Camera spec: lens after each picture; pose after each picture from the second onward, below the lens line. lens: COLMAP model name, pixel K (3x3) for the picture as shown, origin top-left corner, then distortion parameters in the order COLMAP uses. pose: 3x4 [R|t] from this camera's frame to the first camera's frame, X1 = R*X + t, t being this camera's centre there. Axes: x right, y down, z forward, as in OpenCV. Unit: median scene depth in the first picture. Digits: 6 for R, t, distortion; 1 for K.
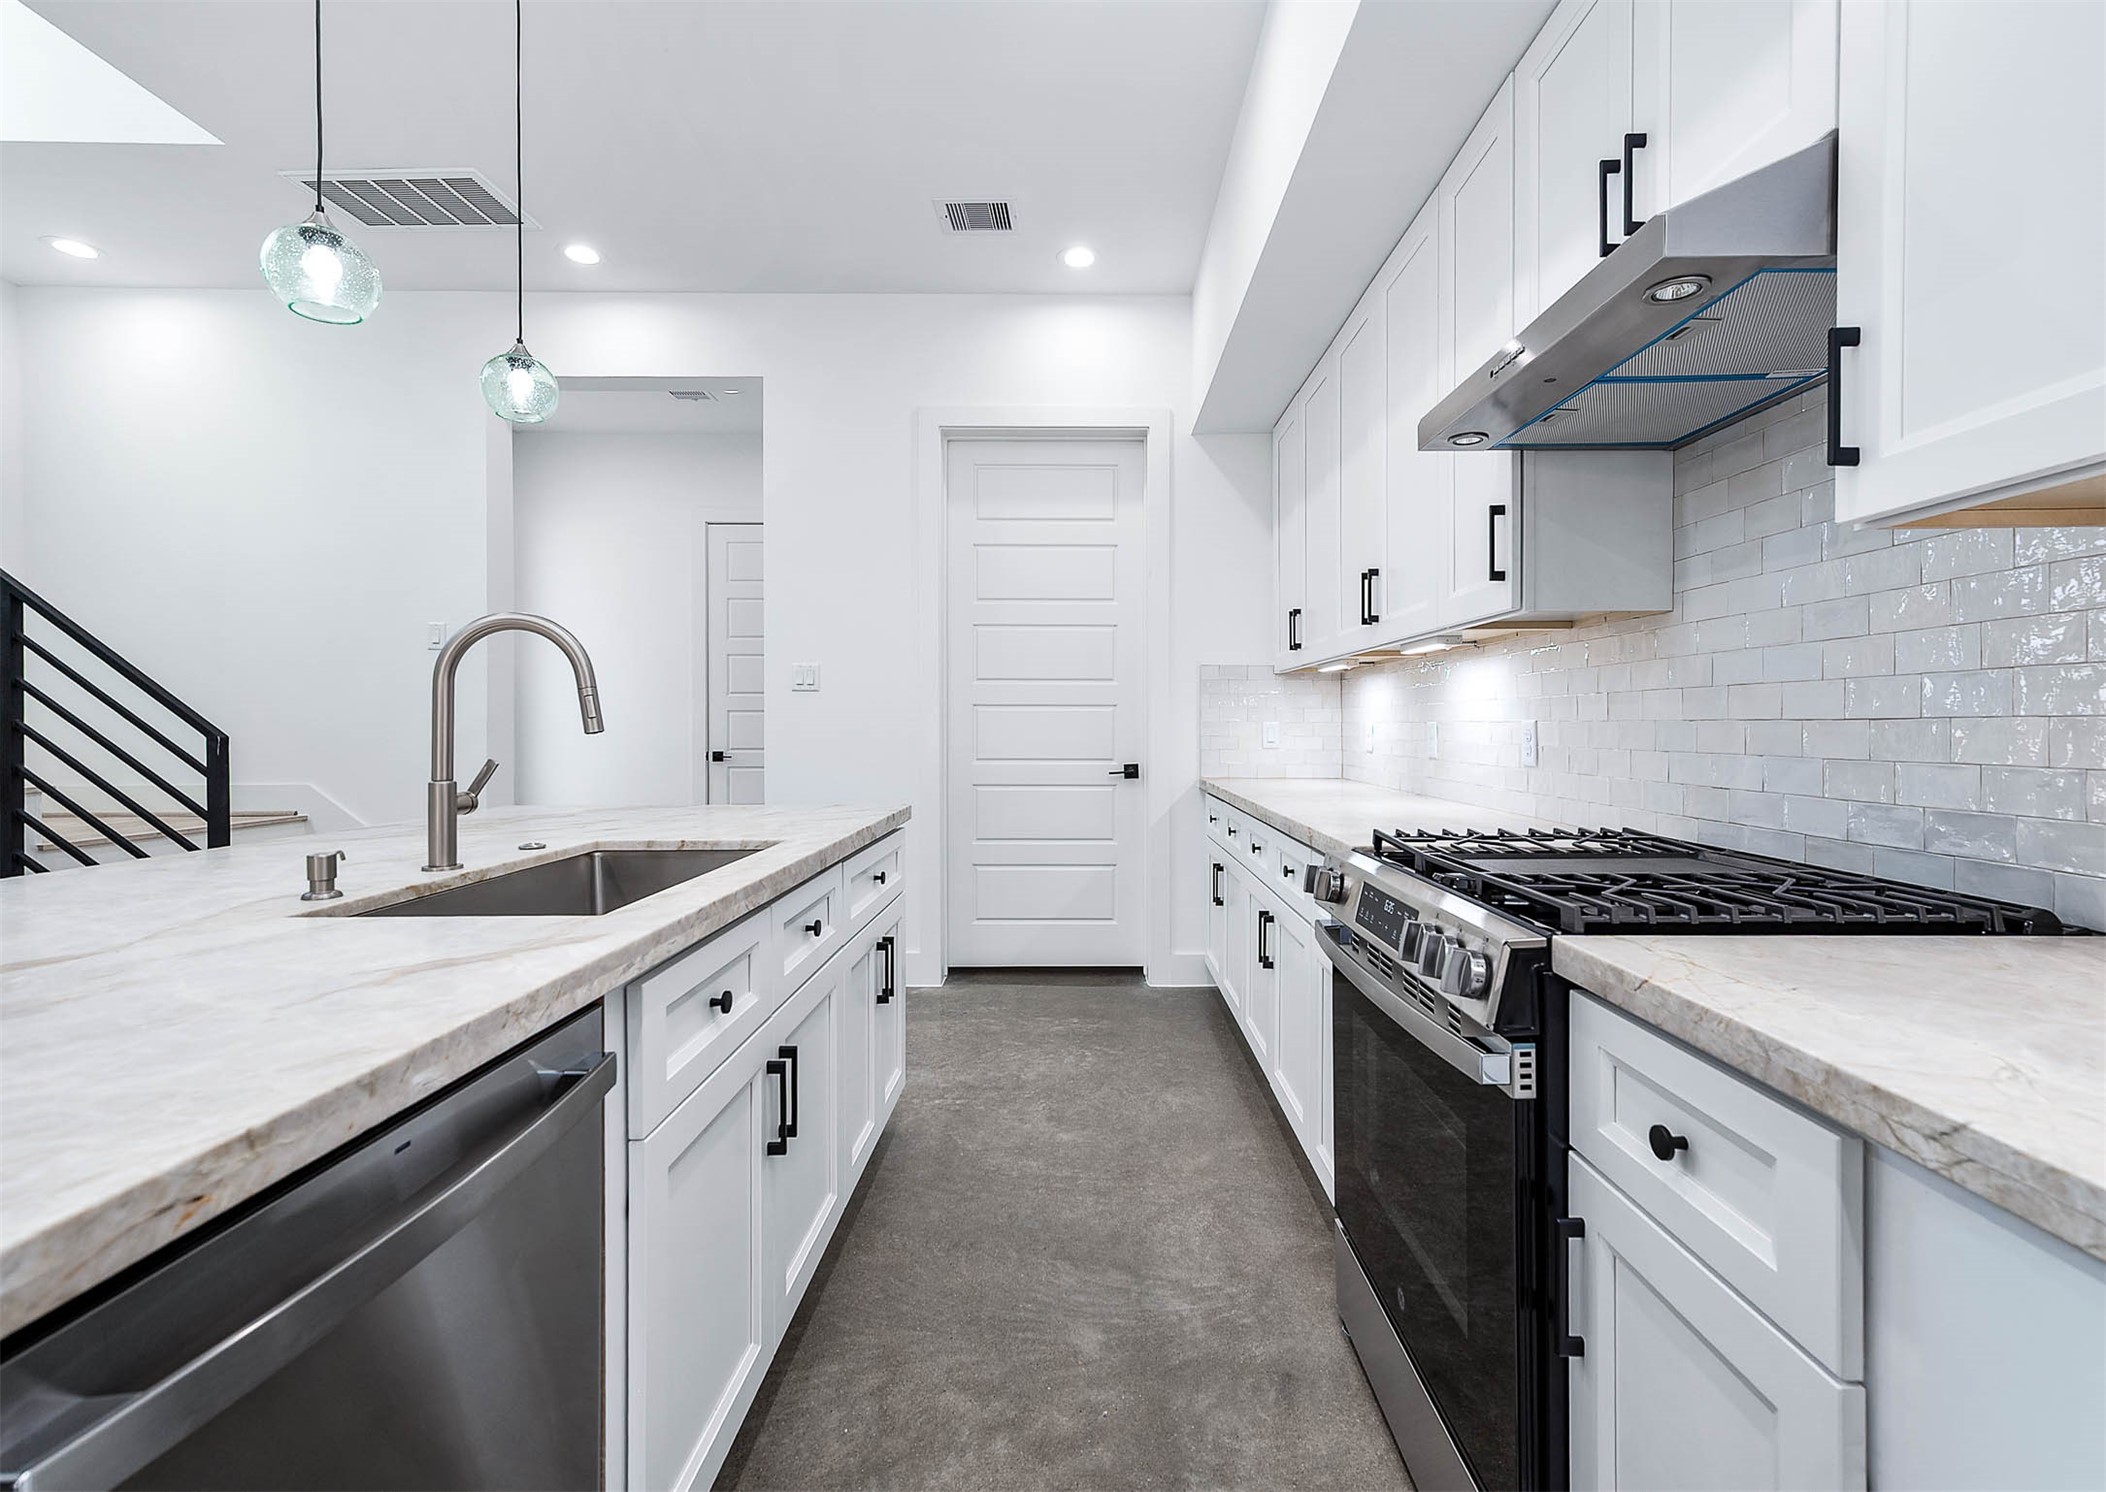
lens RADIAL K [[926.4, 0, 1084.7], [0, 926.4, 728.8], [0, 0, 1]] dist [0.001058, 0.000080]
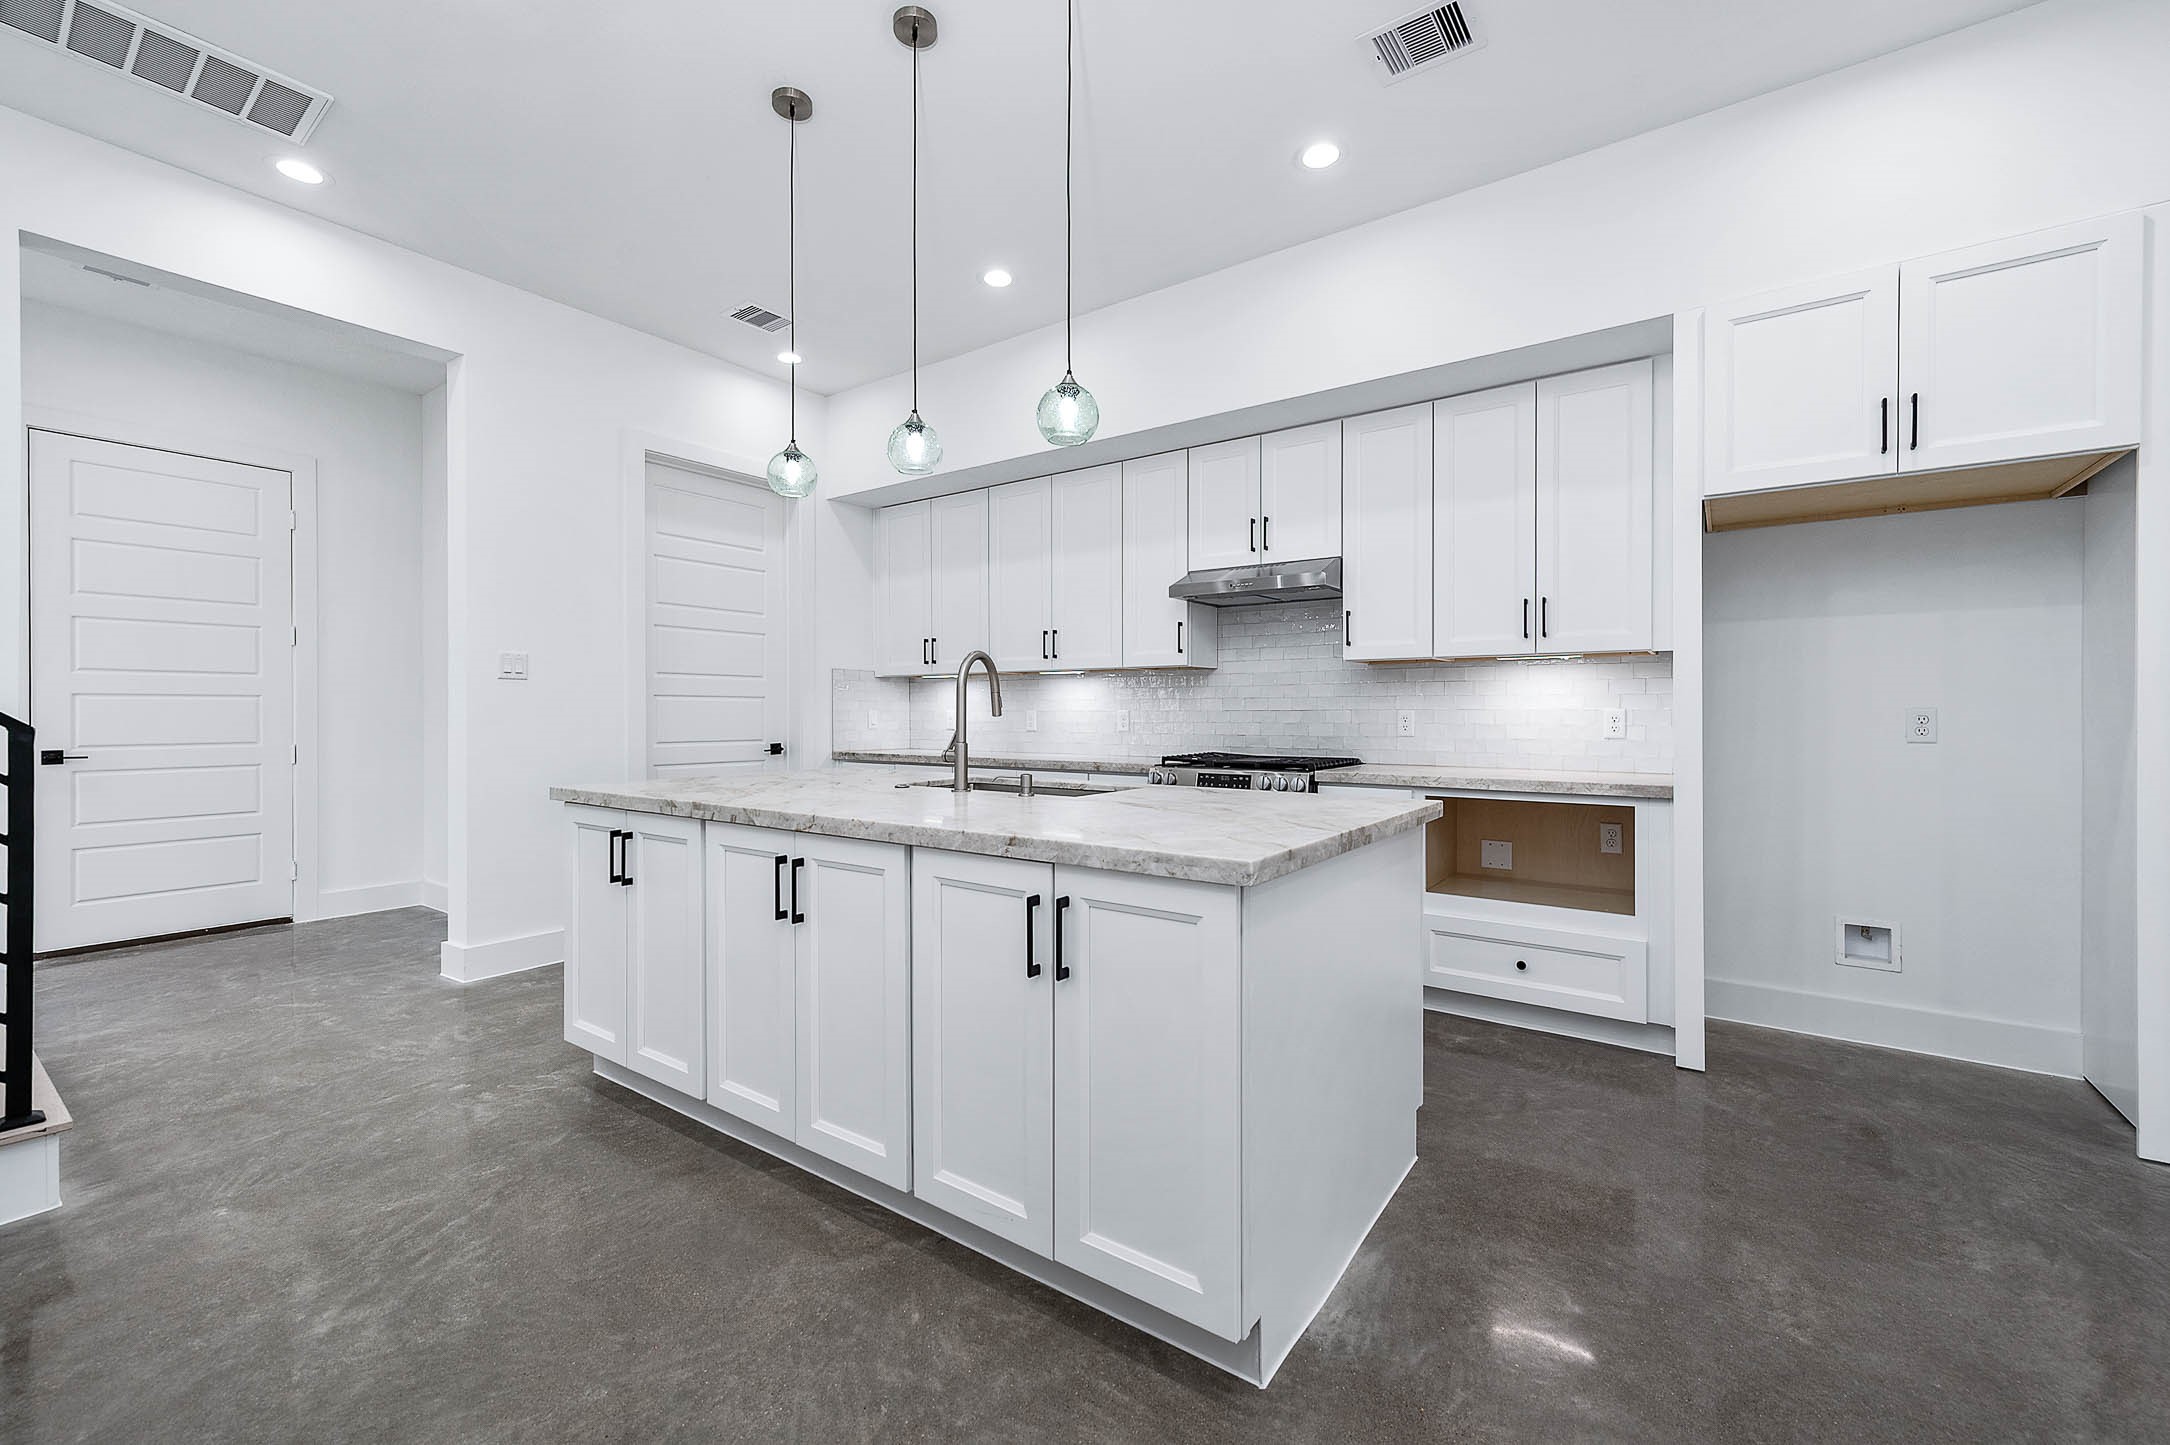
lens RADIAL K [[890.8, 0, 1088.1], [0, 890.8, 709.3], [0, 0, 1]] dist [0.008914, 0.000524]
pose [[0.586932, 0.003791, 0.809628, -1.572944], [0.004570, 0.999958, -0.007995, 0.005540], [-0.809624, 0.008393, 0.586890, -0.172452]]
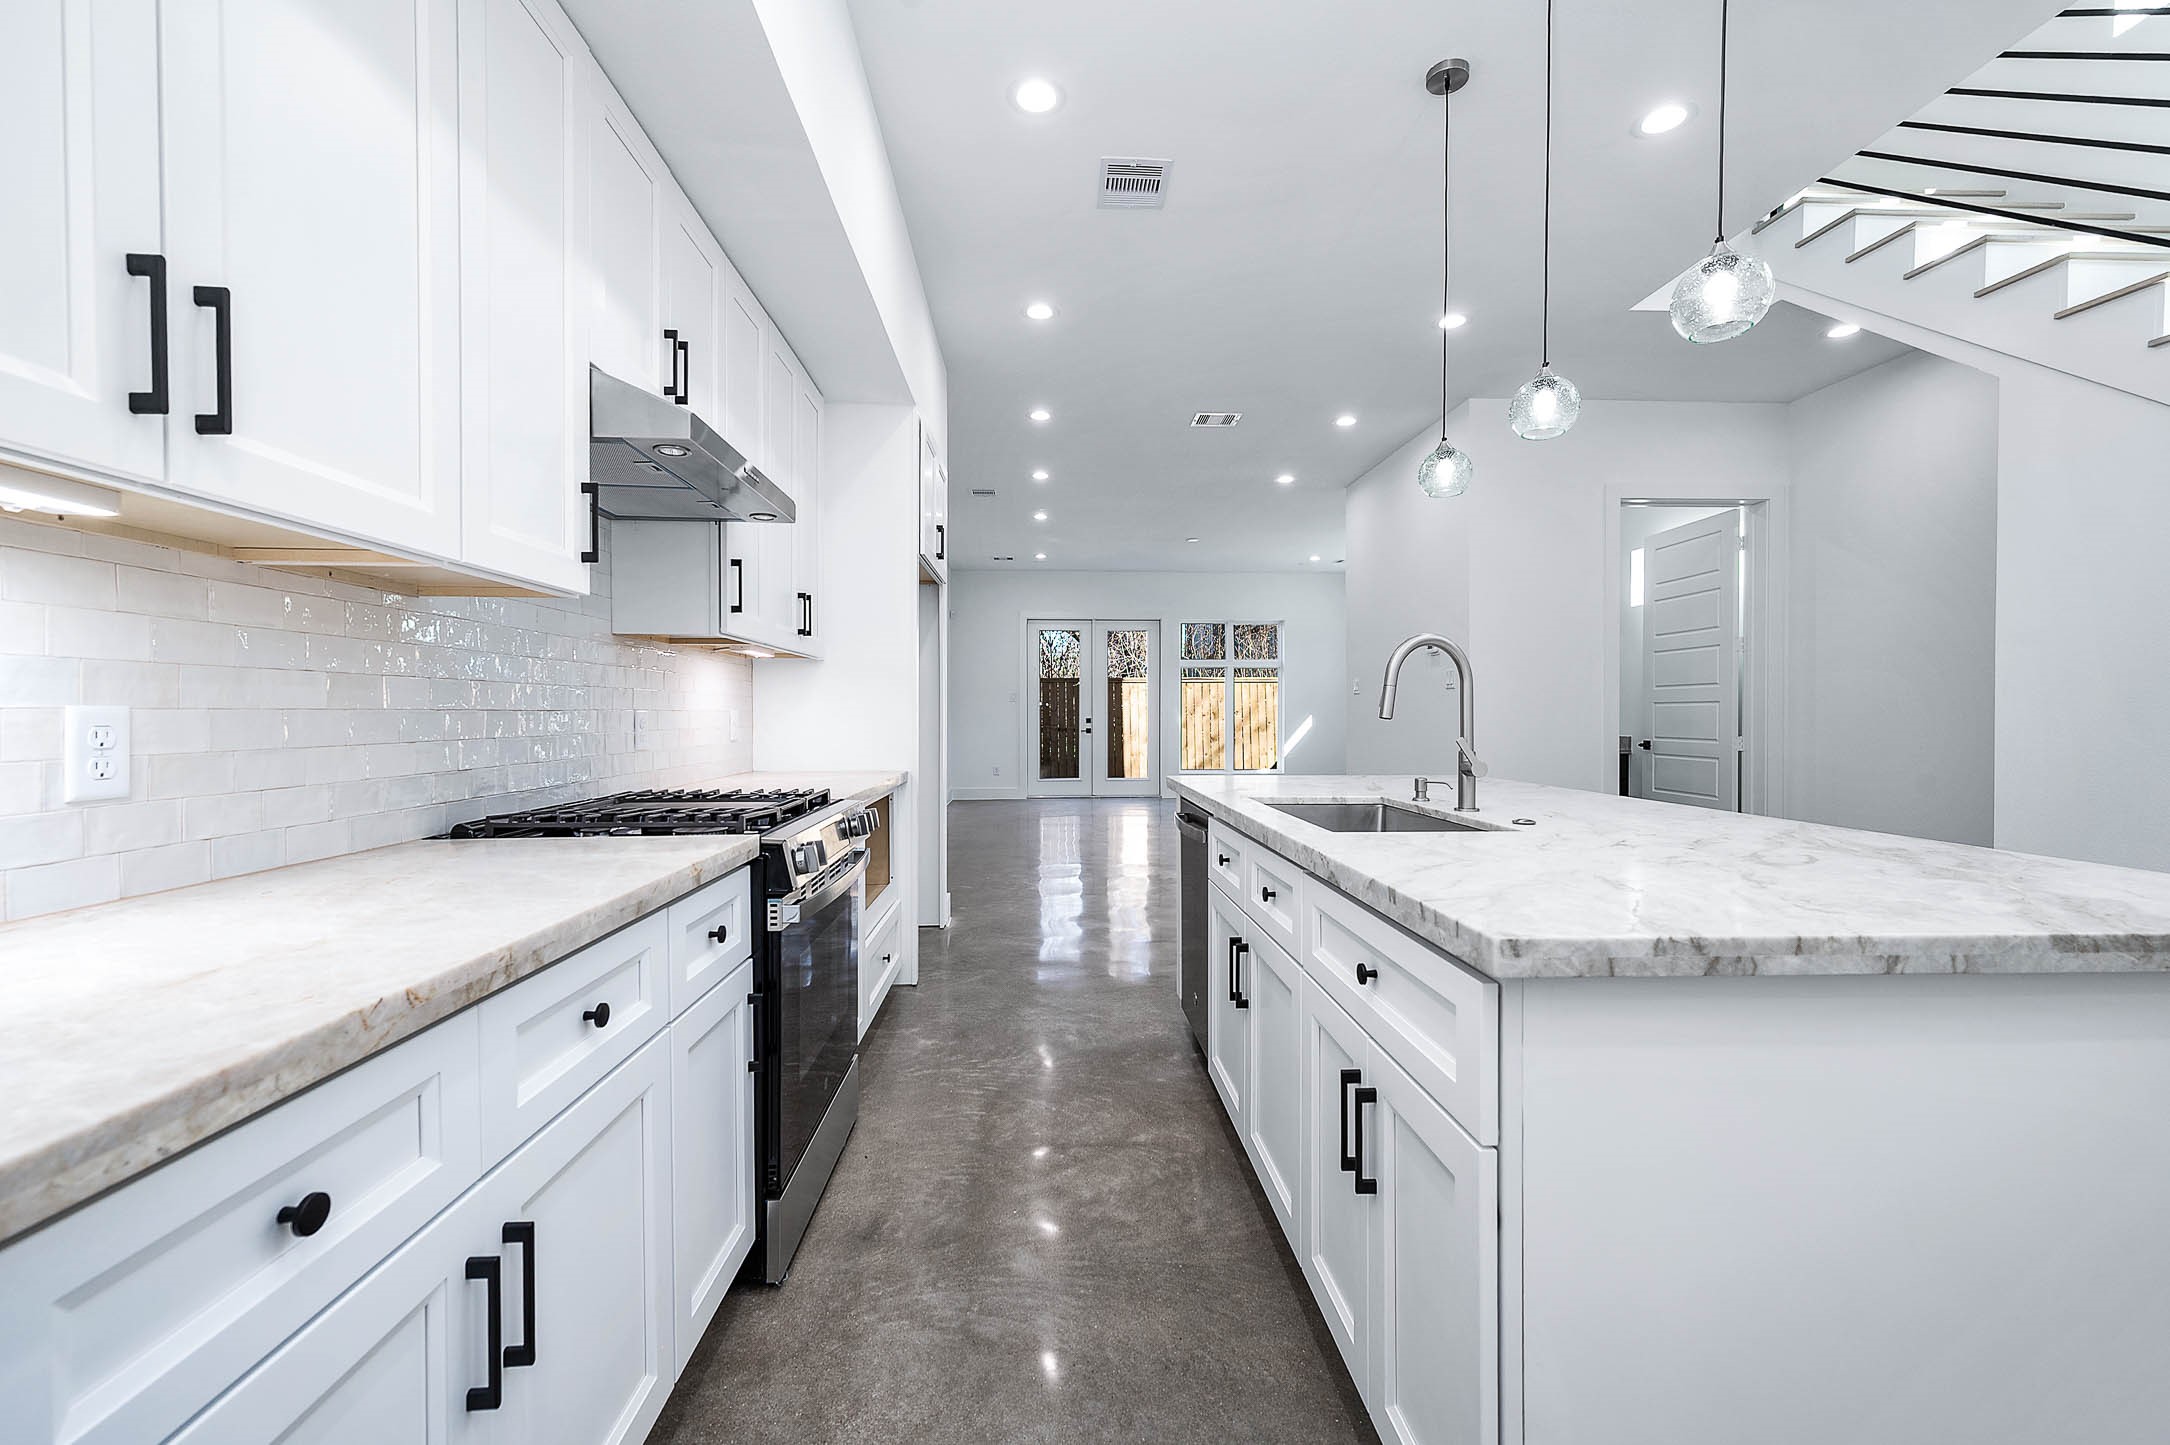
lens RADIAL K [[890.8, 0, 1086.0], [0, 890.8, 722.4], [0, 0, 1]] dist [0.008914, 0.000524]
pose [[-0.999124, 0.002213, -0.041782, -0.024152], [0.001484, 0.999846, 0.017460, -0.010590], [0.041815, 0.017383, -0.998974, 1.925895]]
